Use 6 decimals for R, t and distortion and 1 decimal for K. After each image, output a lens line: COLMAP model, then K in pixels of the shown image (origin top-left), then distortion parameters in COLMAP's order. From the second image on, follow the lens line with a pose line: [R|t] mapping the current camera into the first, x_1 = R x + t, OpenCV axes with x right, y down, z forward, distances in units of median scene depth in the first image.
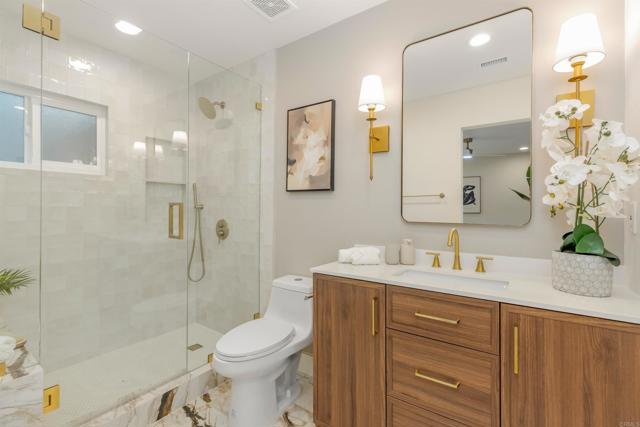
lens RADIAL K [[284.5, 0, 319.7], [0, 284.5, 208.6], [0, 0, 1]] dist [0.001564, -0.000155]
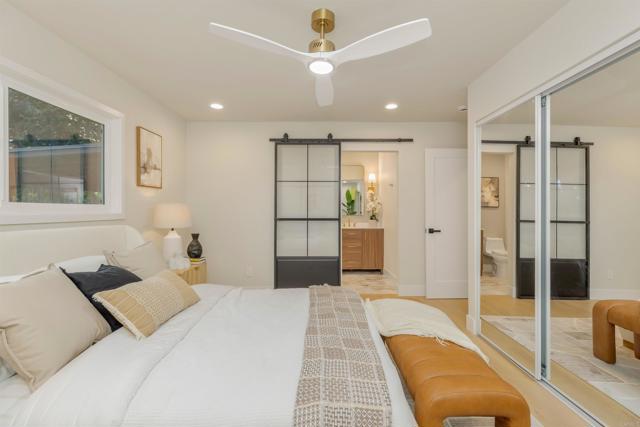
lens RADIAL K [[284.5, 0, 319.7], [0, 284.5, 208.6], [0, 0, 1]] dist [0.001564, -0.000155]
pose [[0.815036, 0.001844, 0.579407, -0.766503], [-0.001363, 0.999998, -0.001265, -0.011340], [-0.579408, 0.000241, 0.815037, -0.710802]]
